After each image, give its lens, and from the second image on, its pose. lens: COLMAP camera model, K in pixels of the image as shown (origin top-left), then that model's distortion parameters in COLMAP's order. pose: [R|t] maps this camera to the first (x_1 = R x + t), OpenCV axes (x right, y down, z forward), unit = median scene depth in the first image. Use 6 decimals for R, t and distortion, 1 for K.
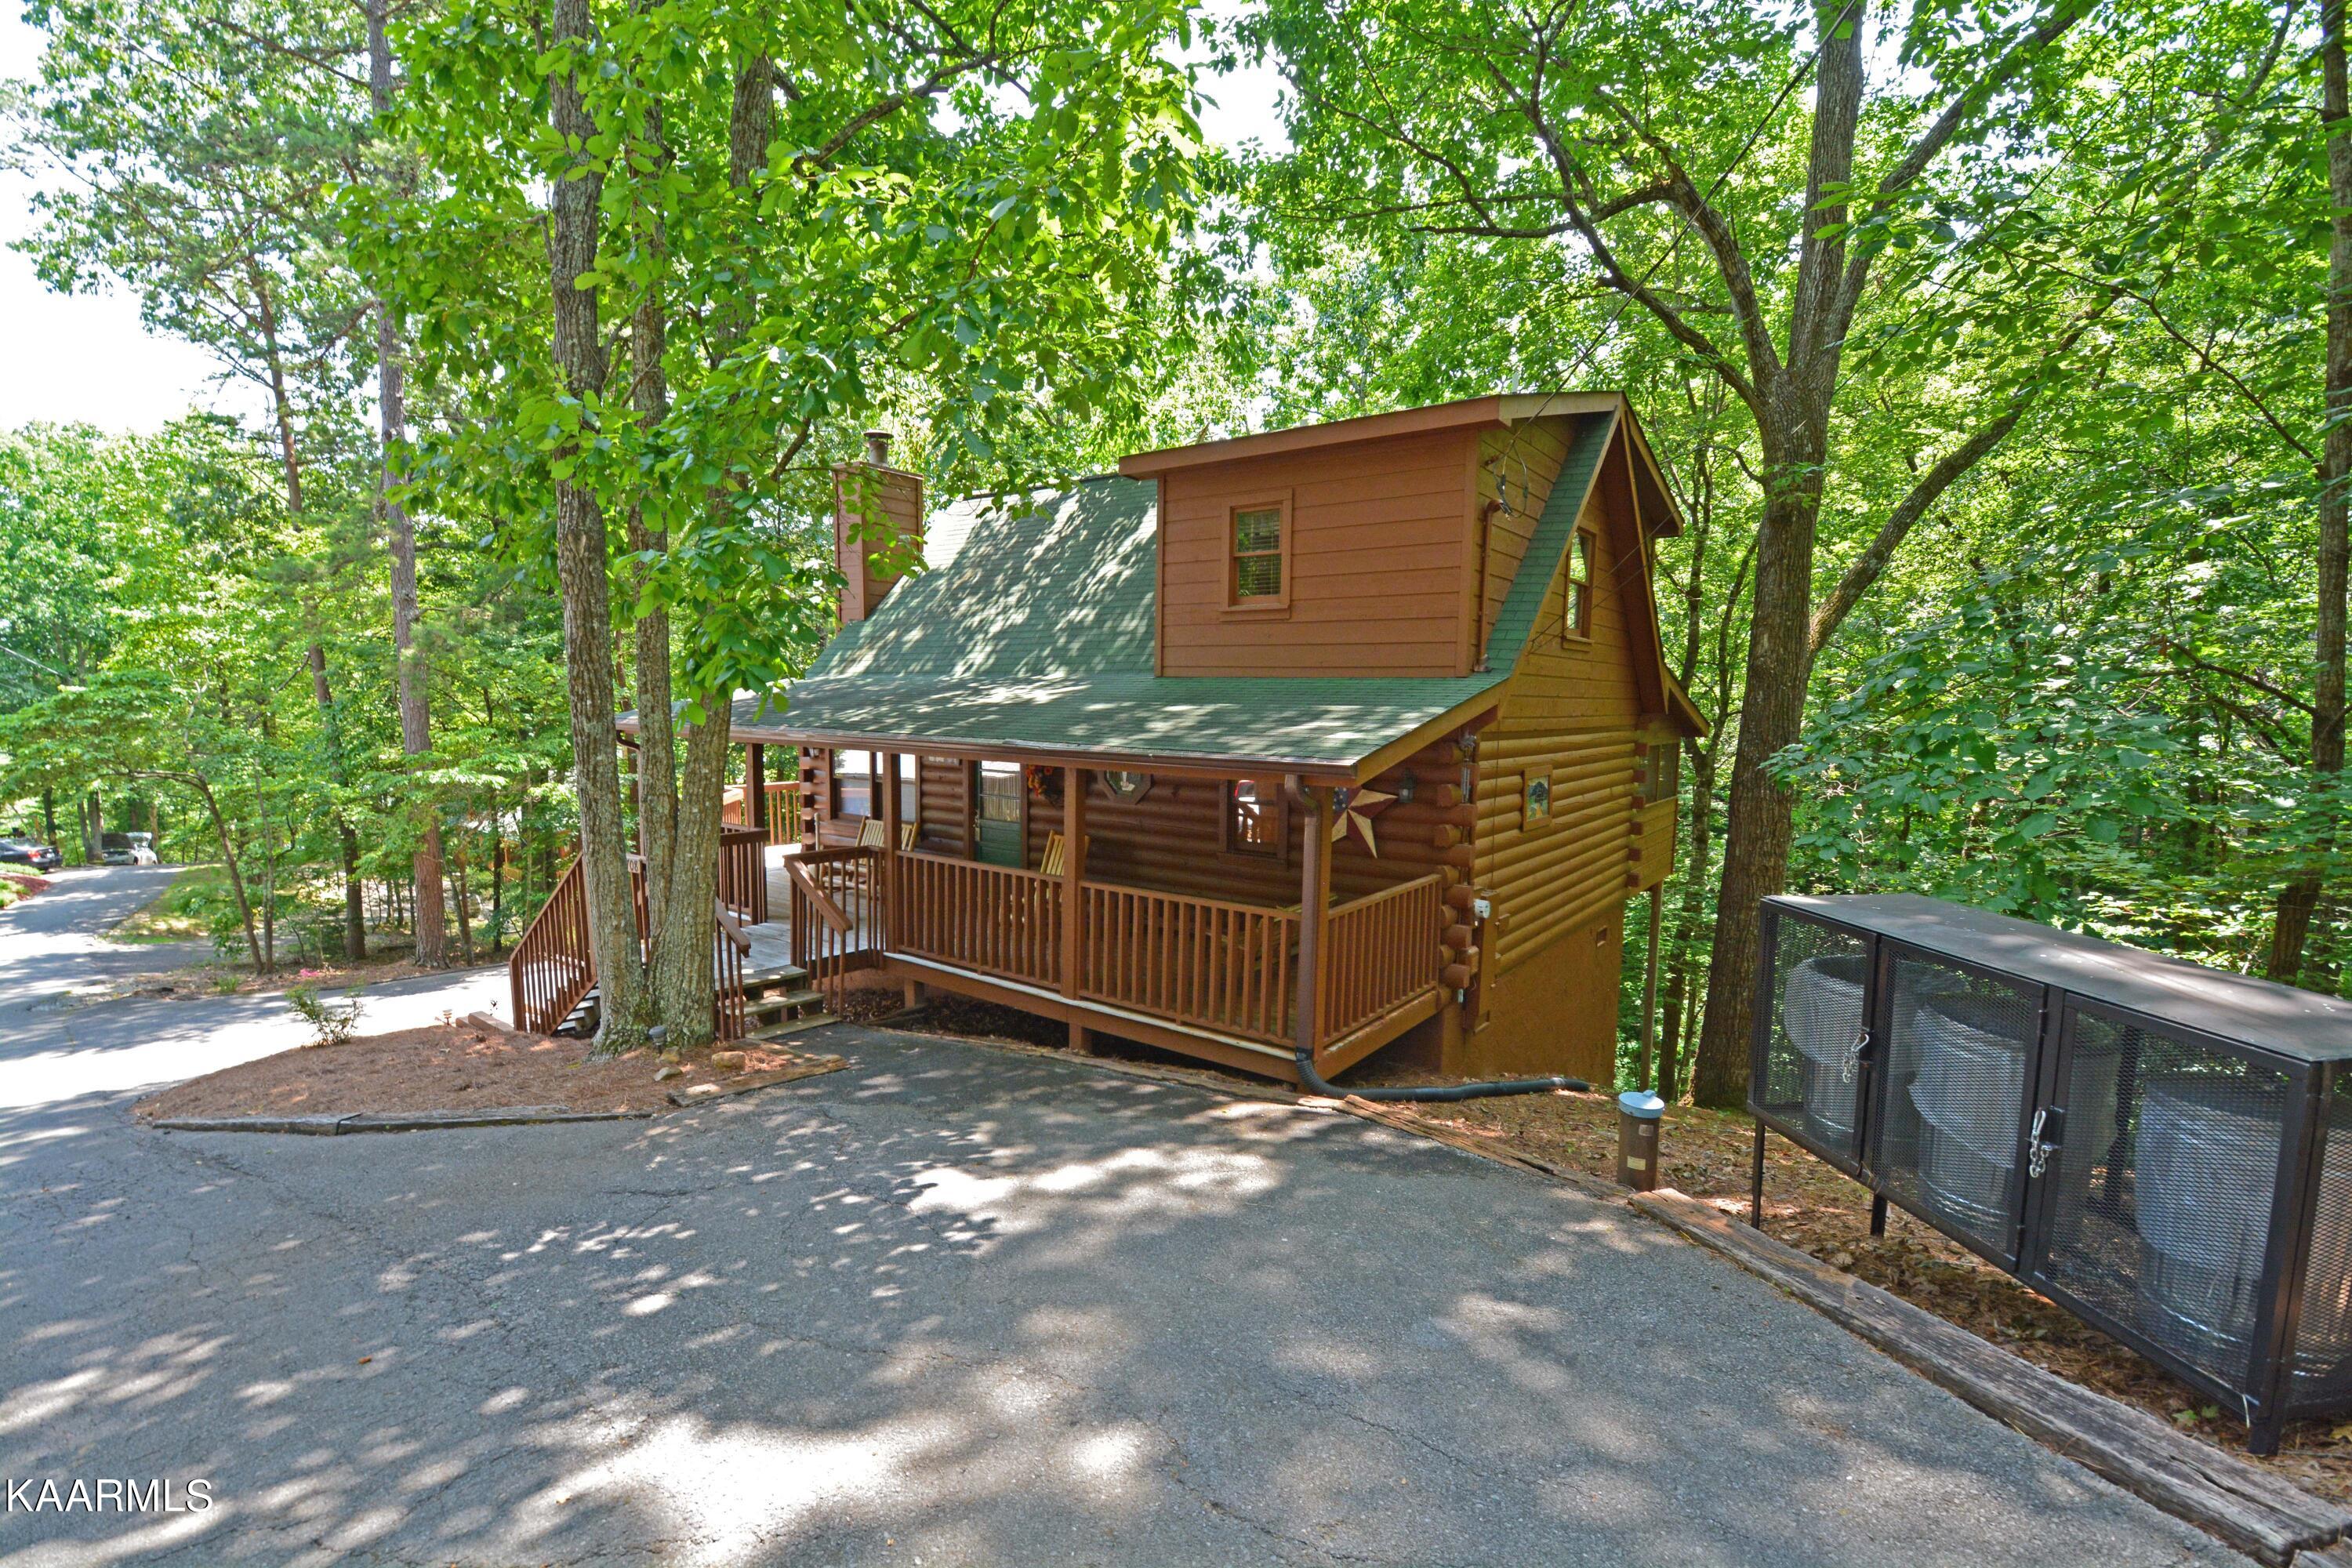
lens RADIAL K [[1007.9, 0, 1200.8], [0, 1007.9, 784.8], [0, 0, 1]] dist [0.036126, -0.023459]
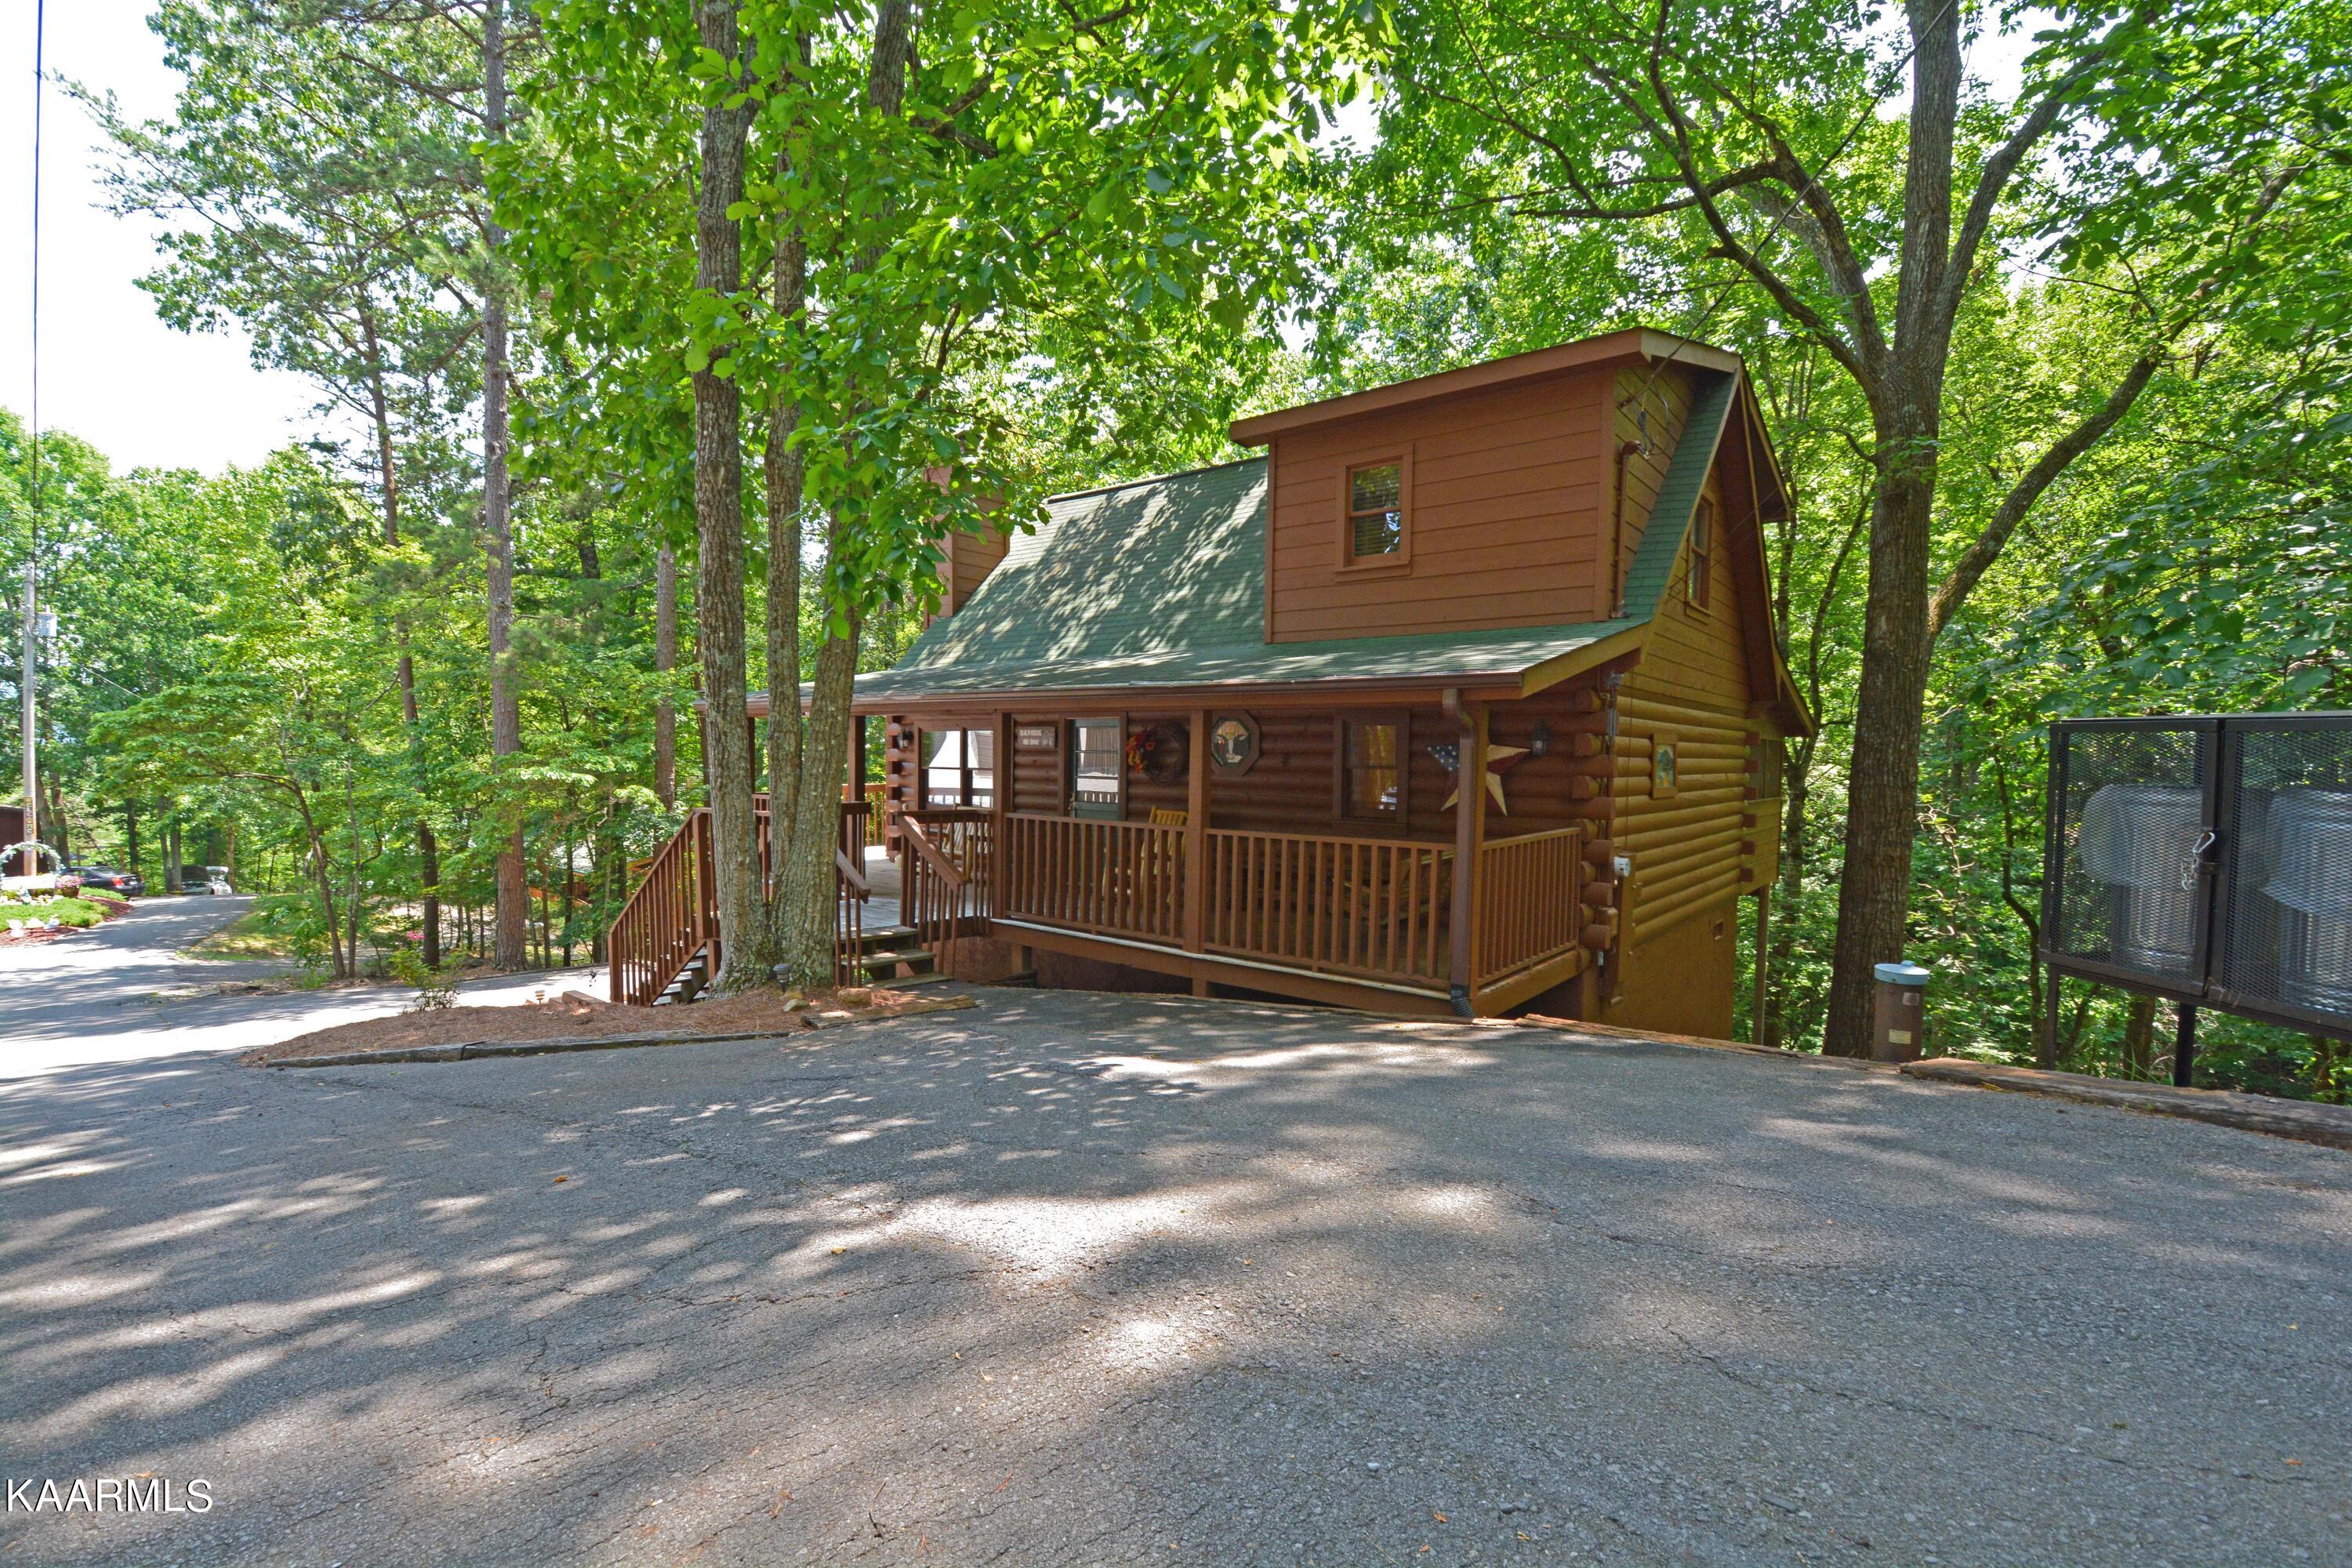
lens RADIAL K [[997.4, 0, 1170.1], [0, 997.4, 840.1], [0, 0, 1]] dist [0.041105, -0.031510]
pose [[0.999492, 0.002606, -0.031778, -0.089237], [-0.004225, 0.998690, -0.050987, 0.112963], [0.031603, 0.051096, 0.998194, 0.032273]]
